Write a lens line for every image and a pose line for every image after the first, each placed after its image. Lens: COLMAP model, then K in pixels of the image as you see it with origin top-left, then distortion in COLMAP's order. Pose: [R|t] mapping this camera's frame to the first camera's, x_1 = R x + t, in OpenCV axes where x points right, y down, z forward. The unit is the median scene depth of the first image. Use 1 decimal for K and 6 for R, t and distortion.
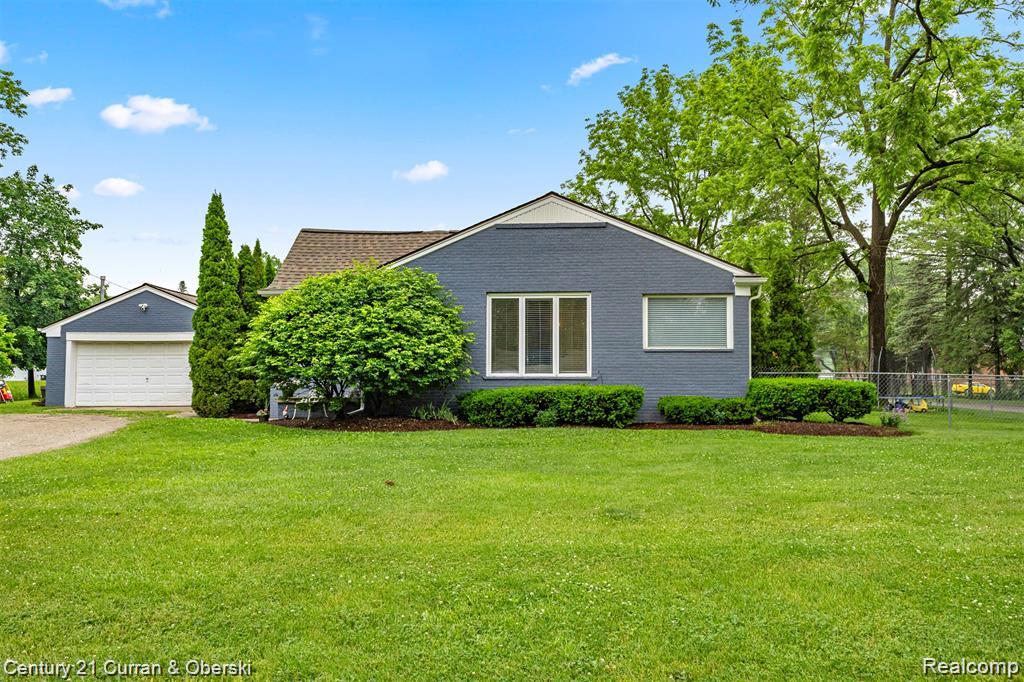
lens RADIAL K [[838.7, 0, 510.7], [0, 838.7, 340.0], [0, 0, 1]] dist [0.028632, -0.012029]
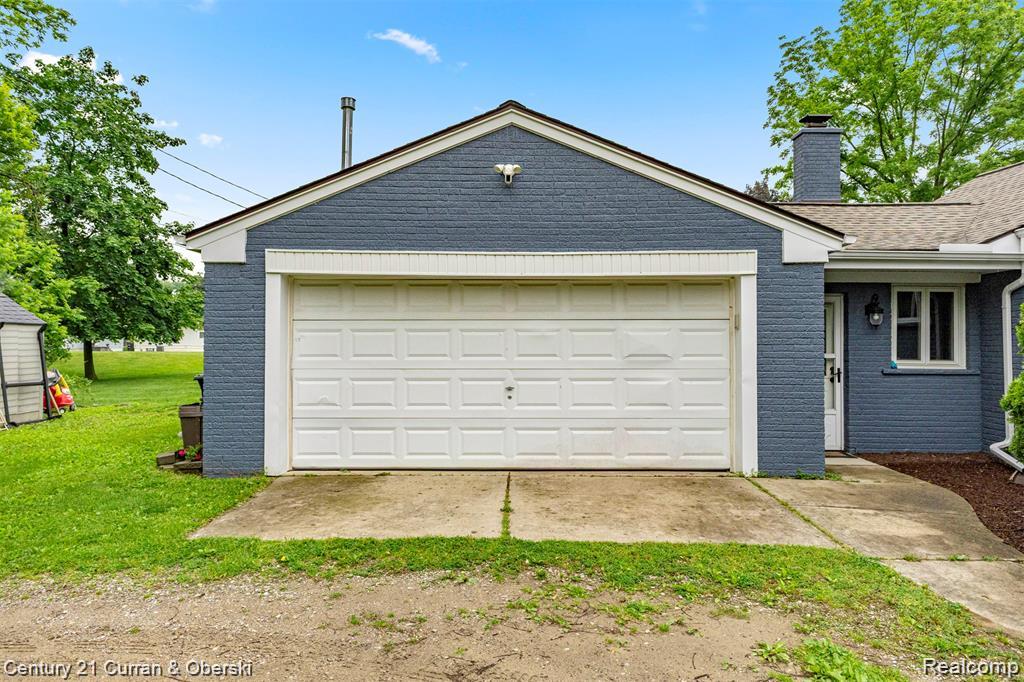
lens RADIAL K [[660.0, 0, 505.0], [0, 660.0, 333.5], [0, 0, 1]] dist [0.003483, 0.001820]
pose [[0.997253, 0.003369, 0.073988, -0.452450], [-0.005867, 0.999419, 0.033578, 0.014777], [-0.073832, -0.033920, 0.996694, 0.736318]]
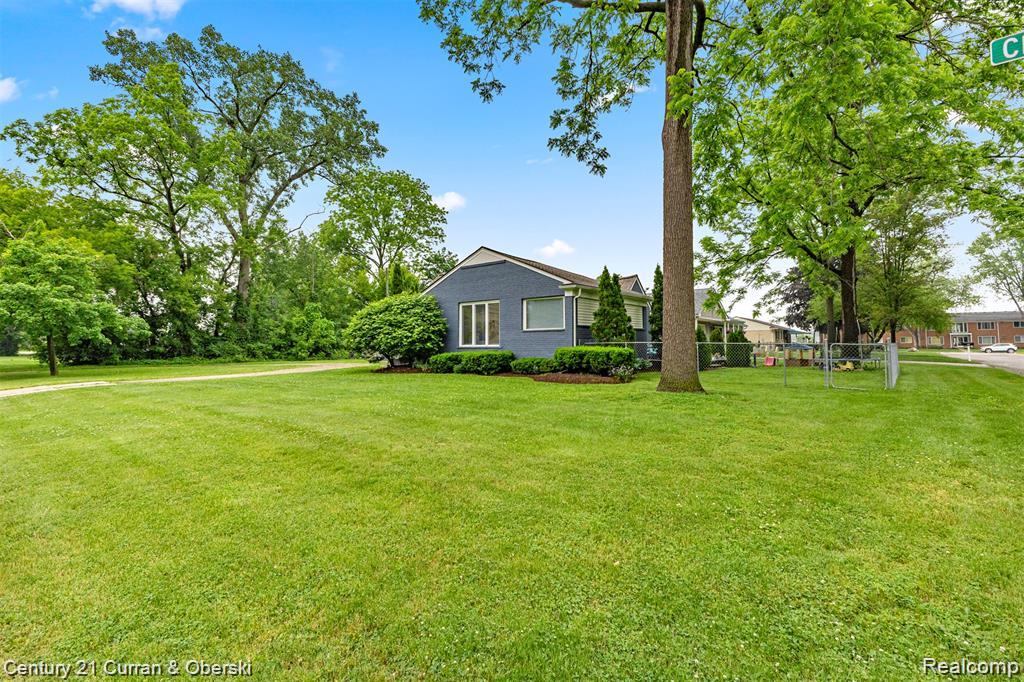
lens RADIAL K [[498.2, 0, 508.1], [0, 498.2, 324.0], [0, 0, 1]] dist [-0.003638, 0.001307]
pose [[0.816999, -0.032987, -0.575695, 0.506804], [0.037010, 0.999304, -0.004736, 0.001044], [0.575450, -0.017437, 0.817651, 0.094537]]
